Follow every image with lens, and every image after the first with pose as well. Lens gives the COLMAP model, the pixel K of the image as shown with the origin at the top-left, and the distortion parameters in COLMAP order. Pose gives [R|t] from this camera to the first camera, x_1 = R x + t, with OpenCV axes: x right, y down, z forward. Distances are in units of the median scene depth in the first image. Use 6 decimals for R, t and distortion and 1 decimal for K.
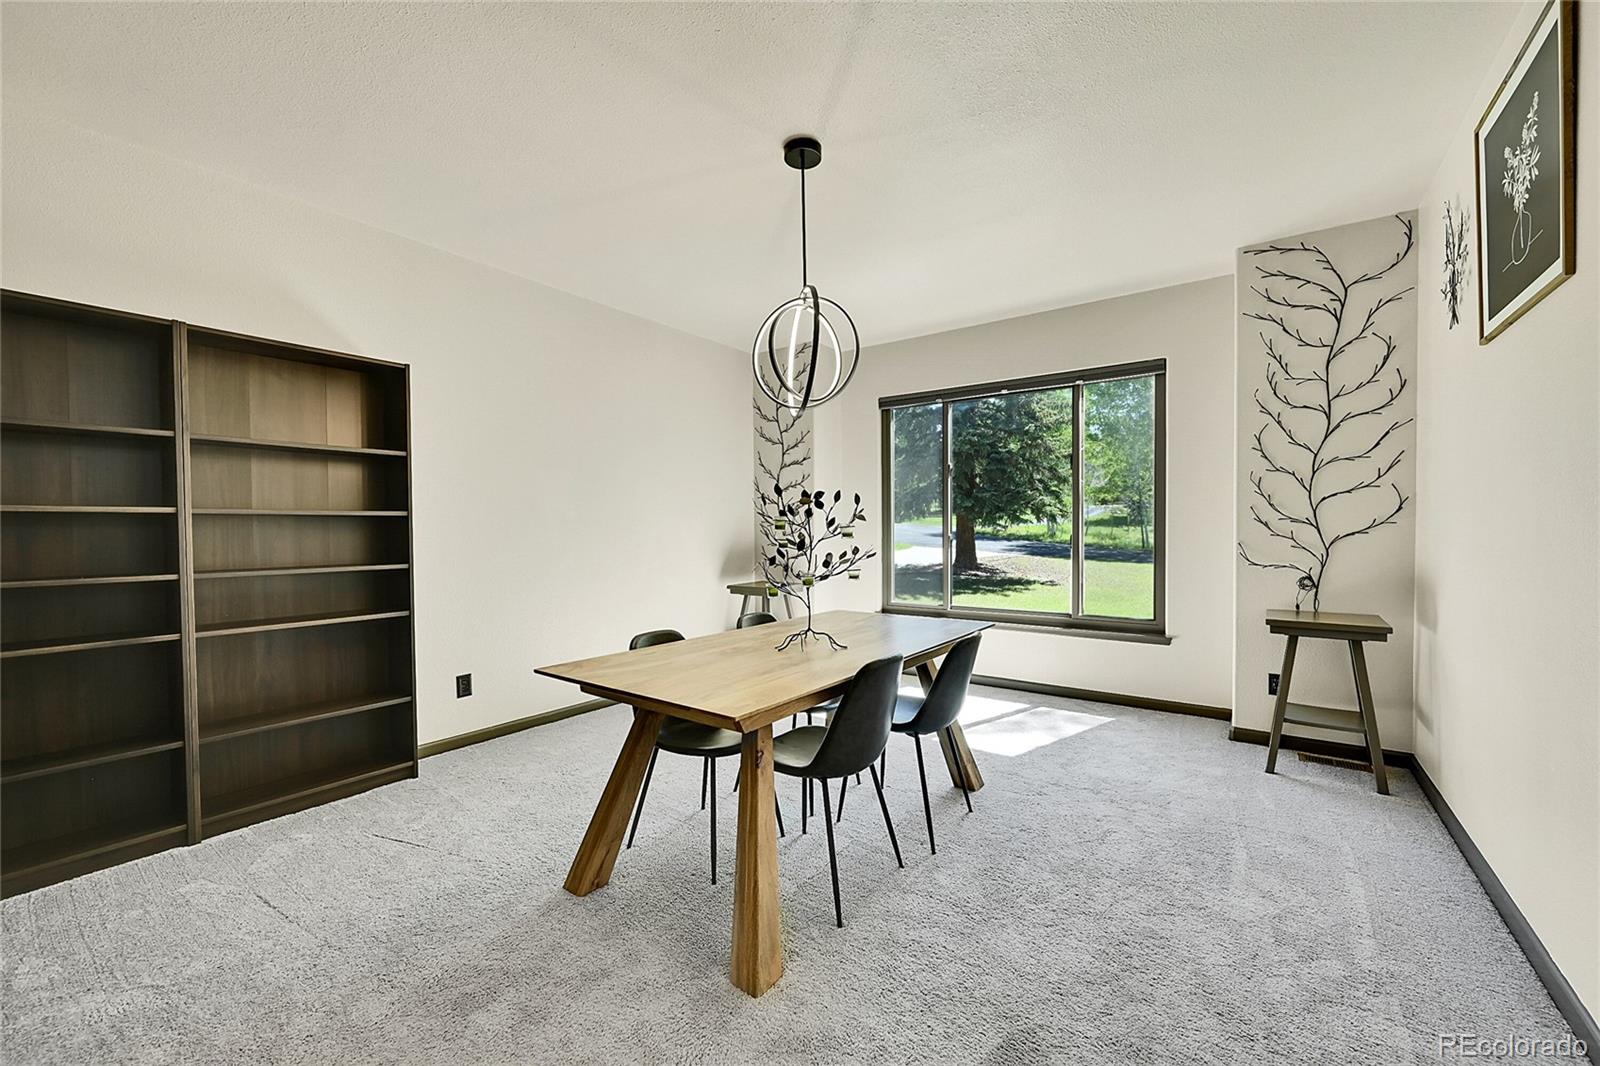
lens RADIAL K [[628.4, 0, 809.5], [0, 628.4, 534.7], [0, 0, 1]] dist [0.000101, -0.000469]
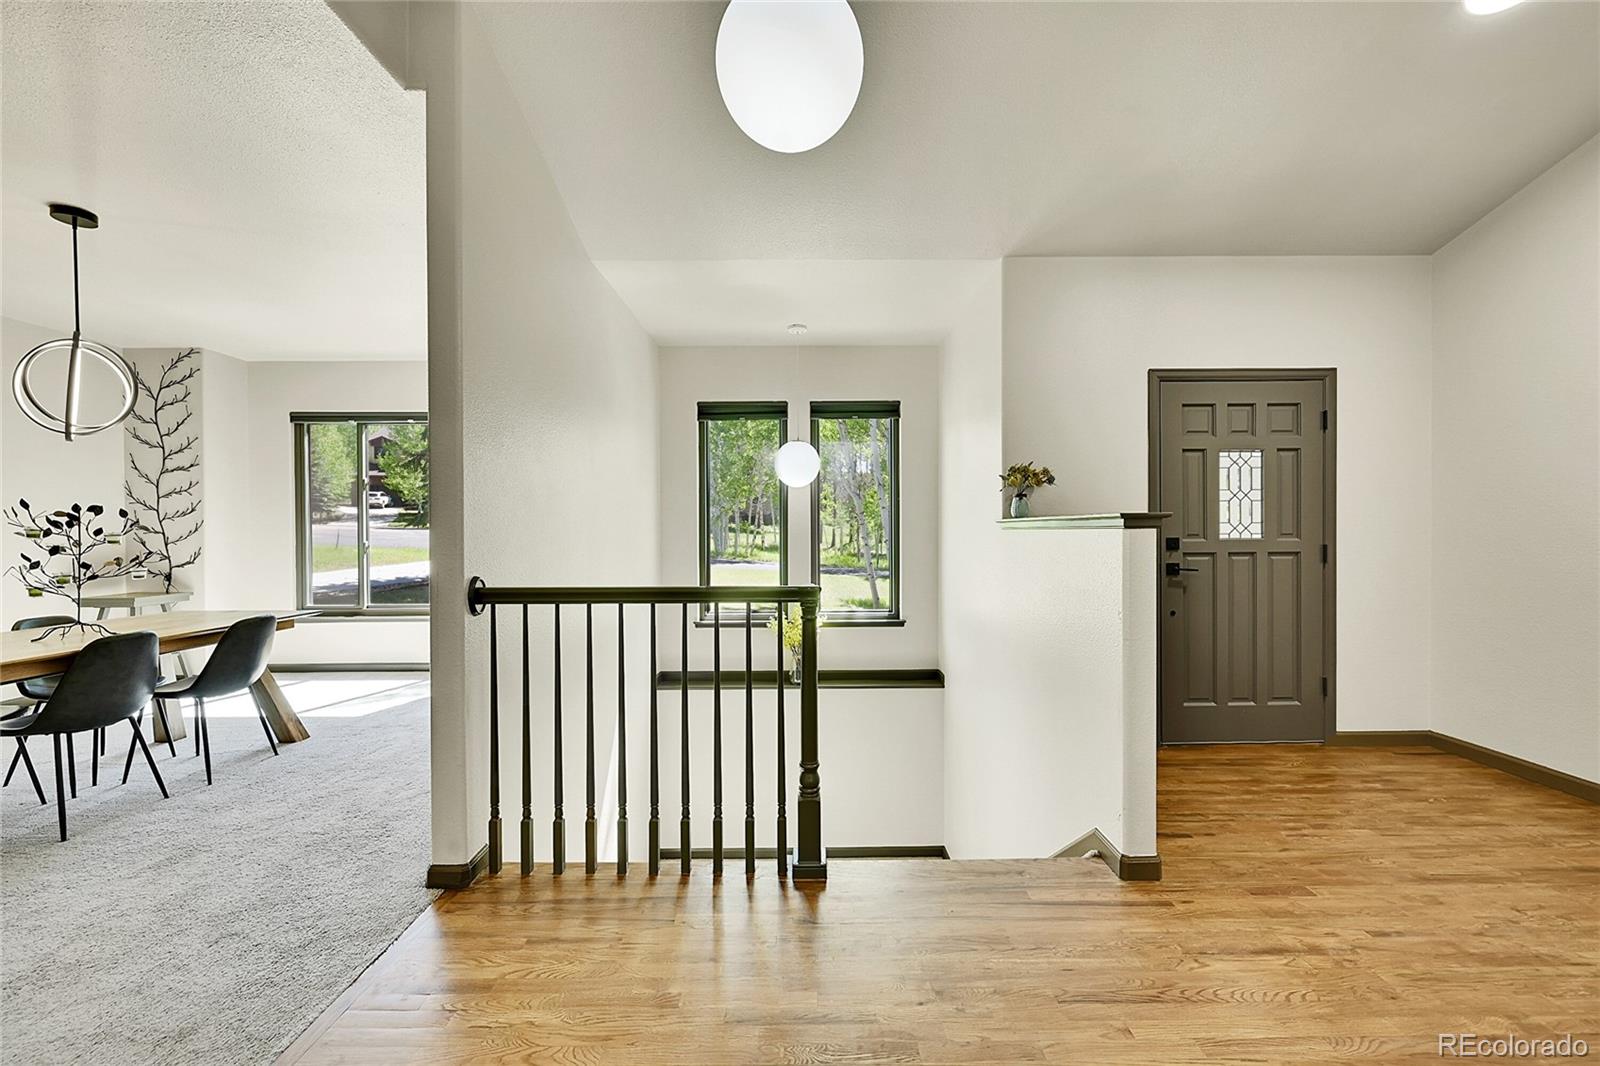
lens RADIAL K [[628.4, 0, 805.1], [0, 628.4, 538.4], [0, 0, 1]] dist [0.000101, -0.000469]
pose [[0.813376, 0.000129, 0.581738, 0.199346], [0.003650, 0.999979, -0.005325, 0.002263], [-0.581727, 0.006455, 0.813358, -0.353771]]
